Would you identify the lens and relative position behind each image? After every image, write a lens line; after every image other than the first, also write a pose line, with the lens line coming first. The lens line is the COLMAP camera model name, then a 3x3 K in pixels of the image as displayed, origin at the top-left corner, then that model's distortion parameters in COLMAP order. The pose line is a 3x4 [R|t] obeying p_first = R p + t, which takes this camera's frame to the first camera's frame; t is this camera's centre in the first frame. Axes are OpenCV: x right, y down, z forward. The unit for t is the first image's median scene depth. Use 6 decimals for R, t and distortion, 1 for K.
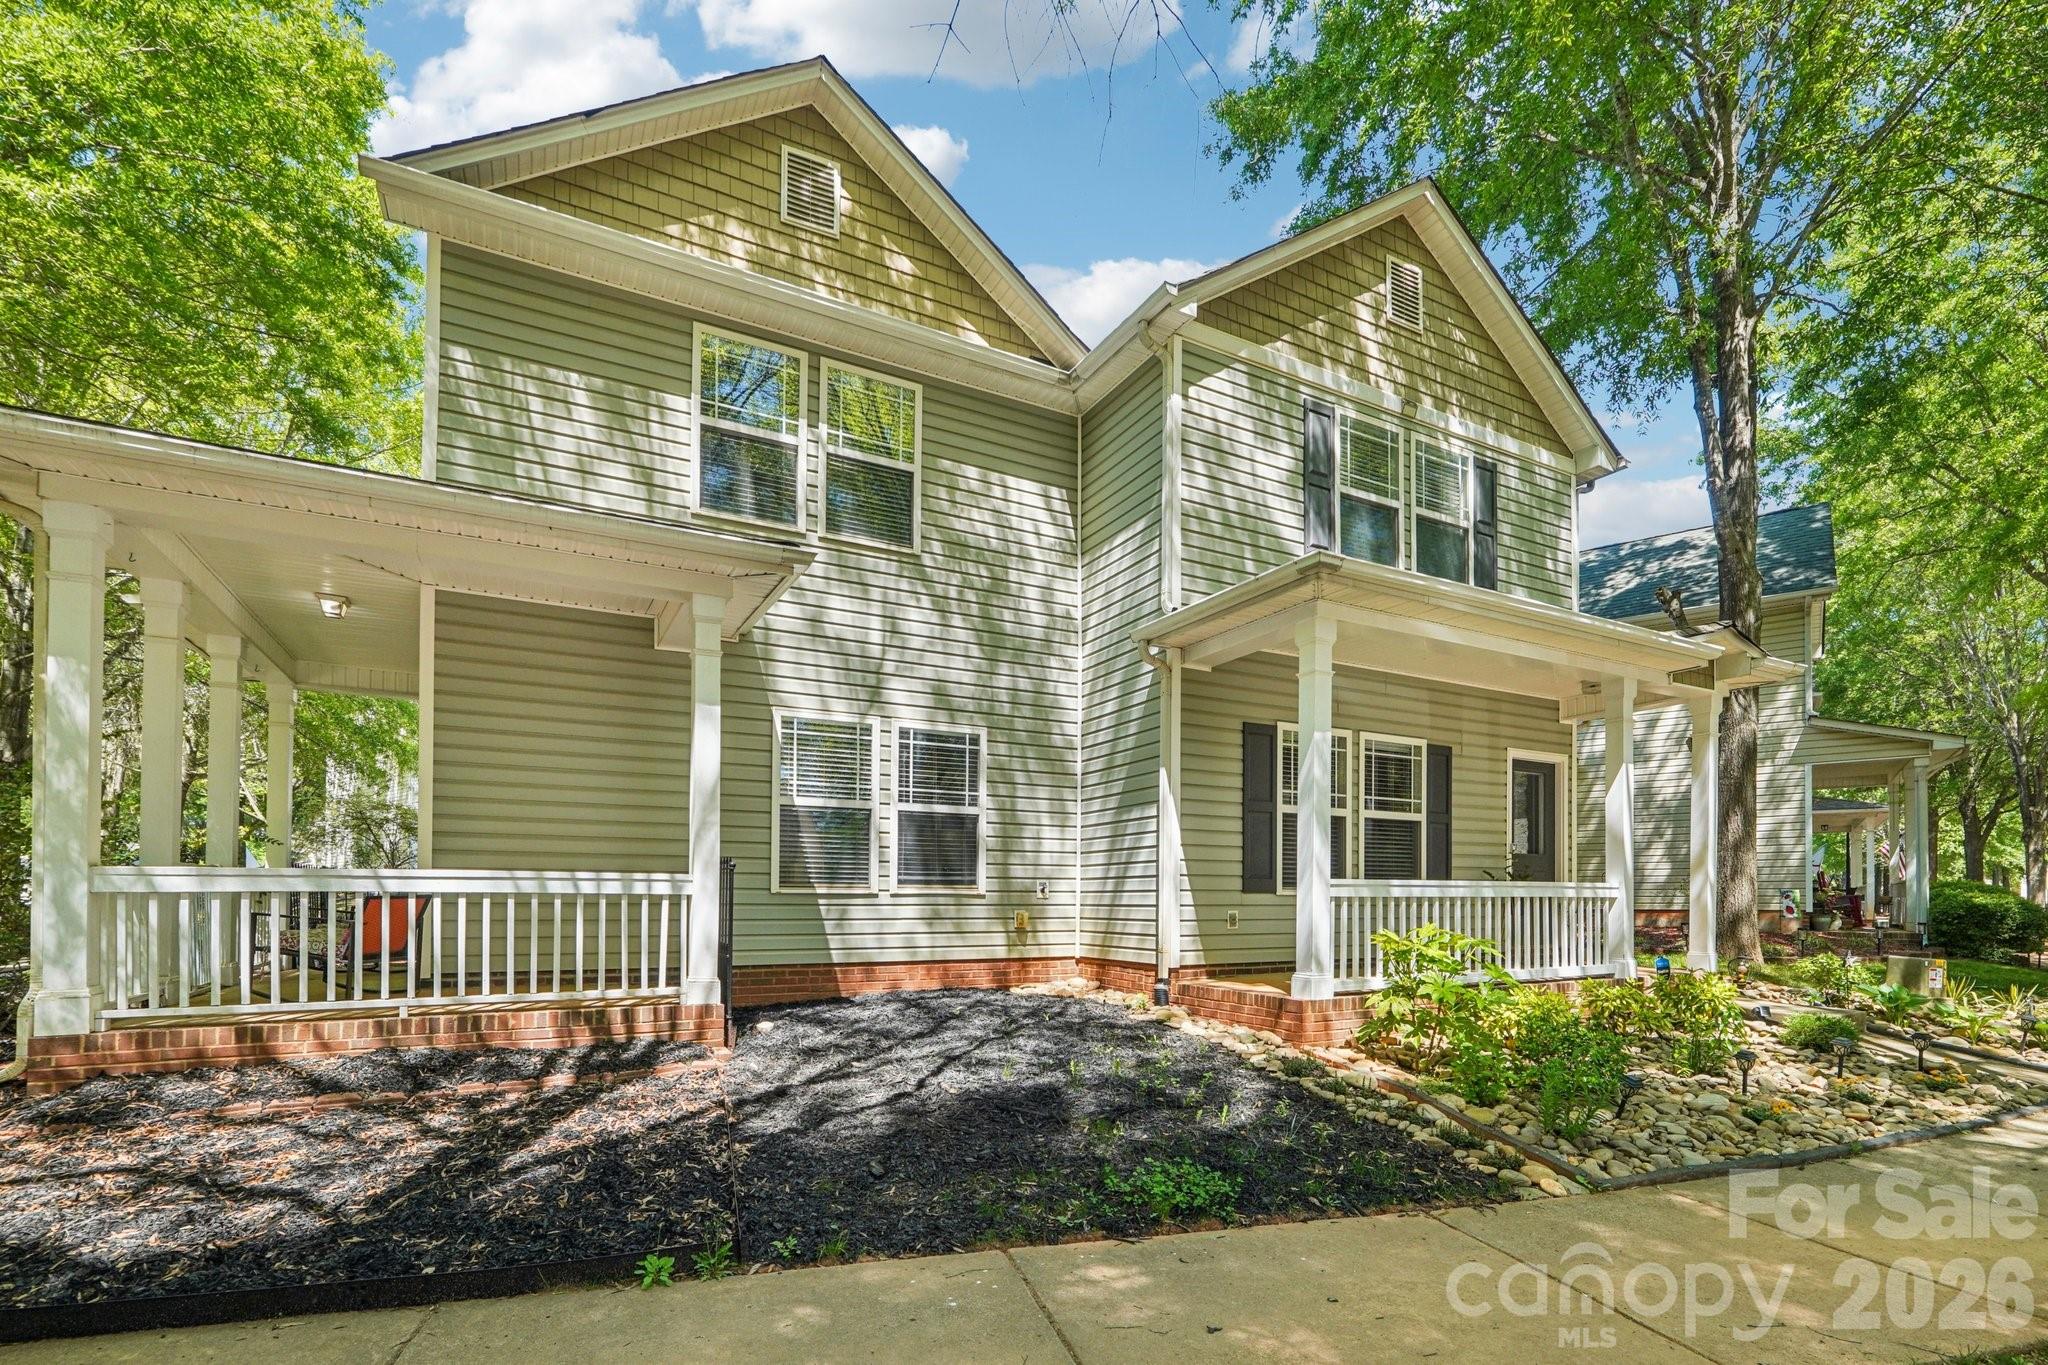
lens RADIAL K [[928.4, 0, 1026.0], [0, 928.4, 810.9], [0, 0, 1]] dist [-0.014011, -0.000272]
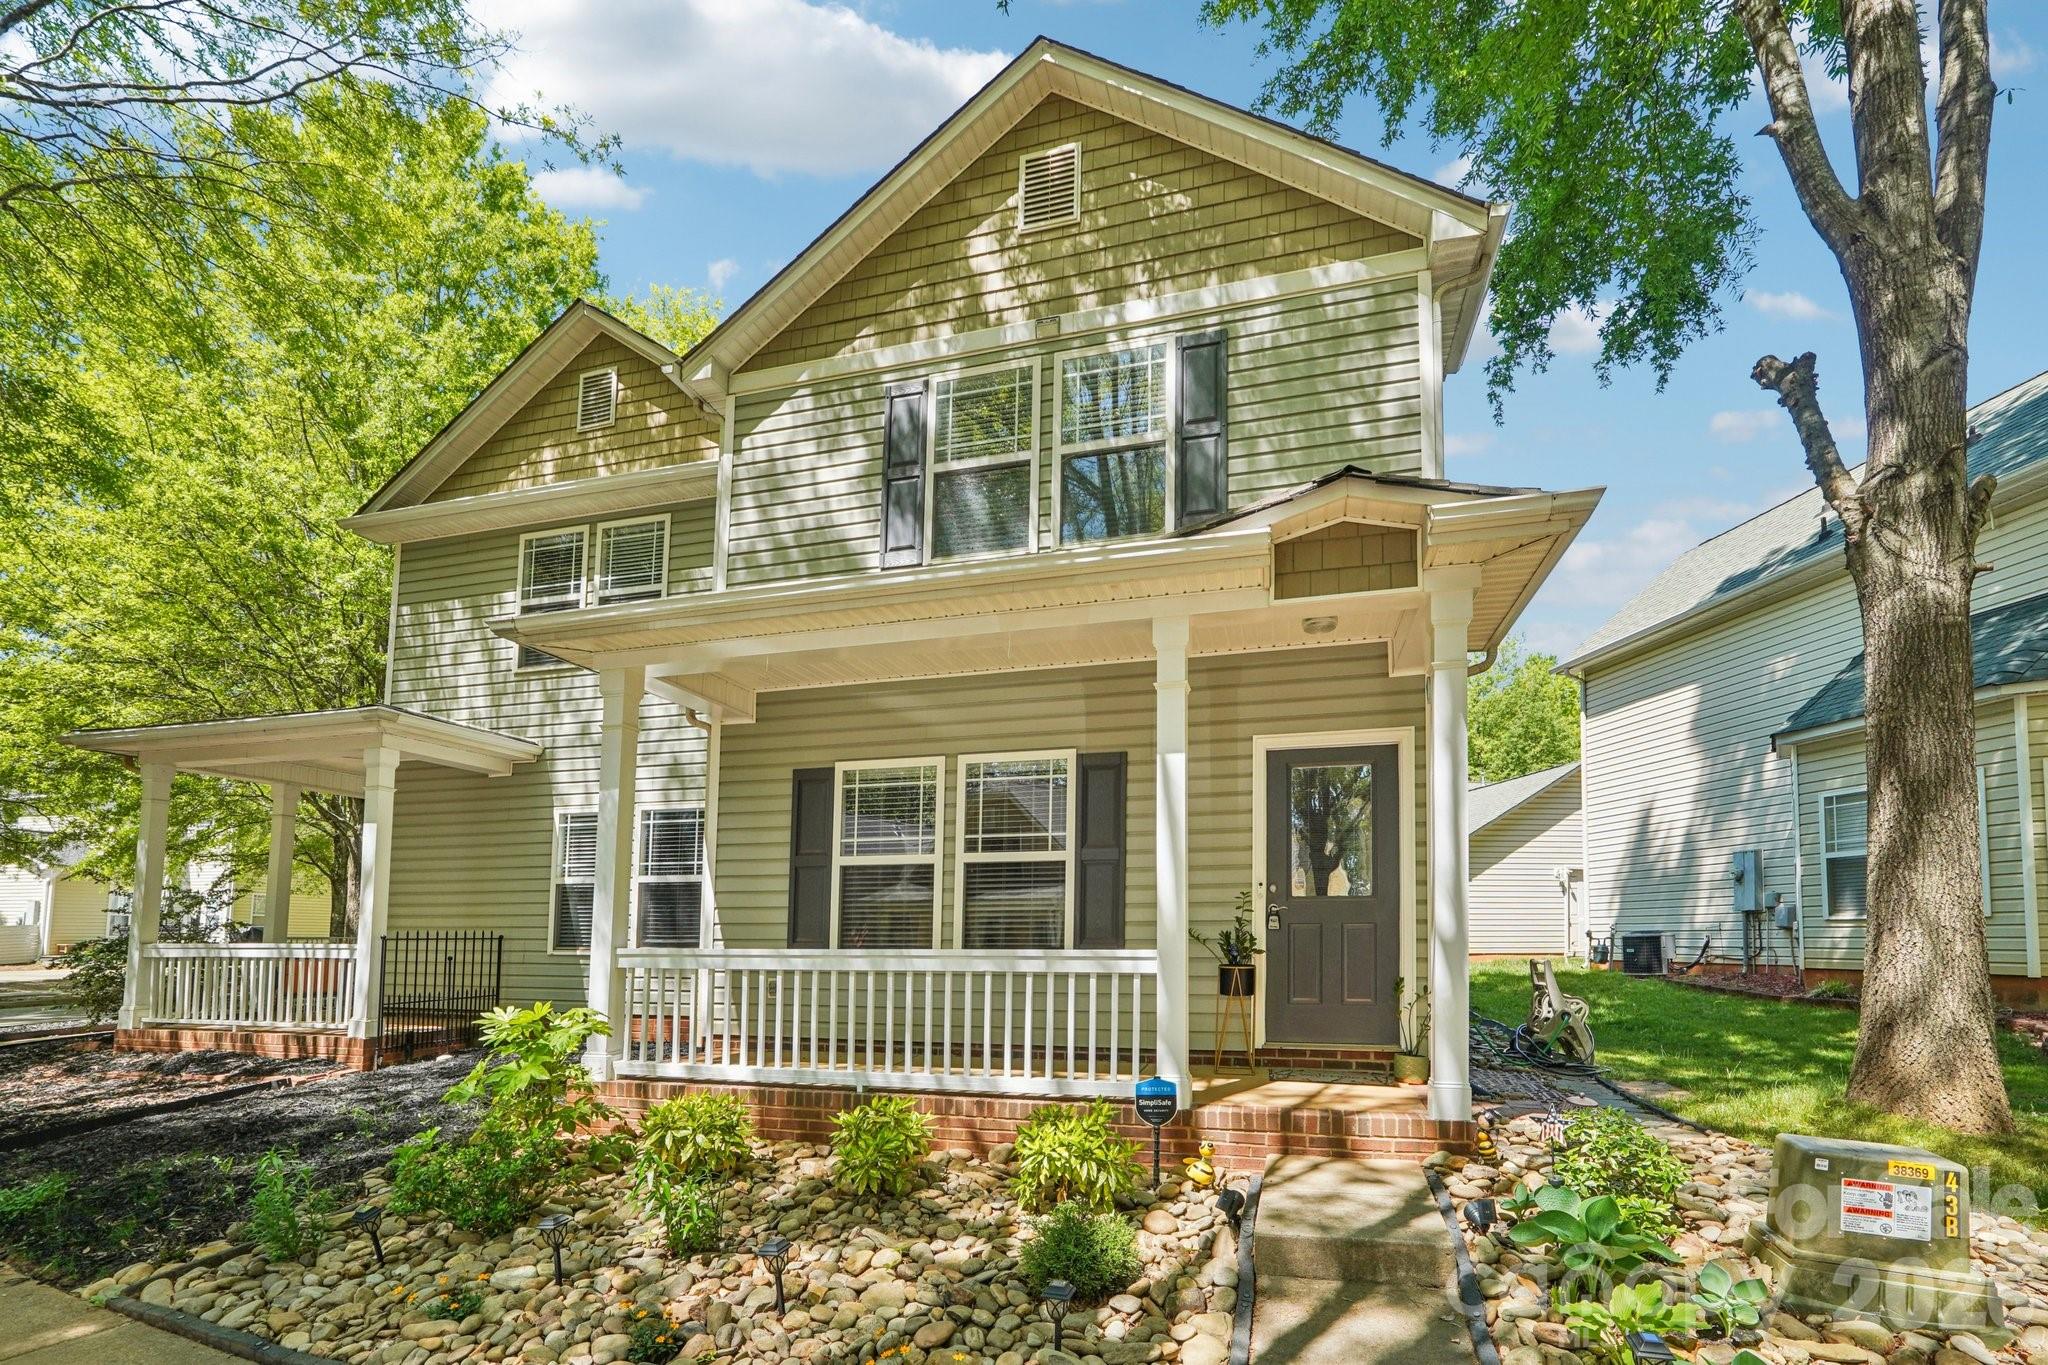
lens RADIAL K [[934.8, 0, 1028.3], [0, 934.8, 790.1], [0, 0, 1]] dist [-0.013510, 0.000061]
pose [[0.722419, -0.111203, -0.682454, 0.976793], [0.067041, 0.993598, -0.090936, 0.022148], [0.688197, 0.019941, 0.725249, 0.469873]]
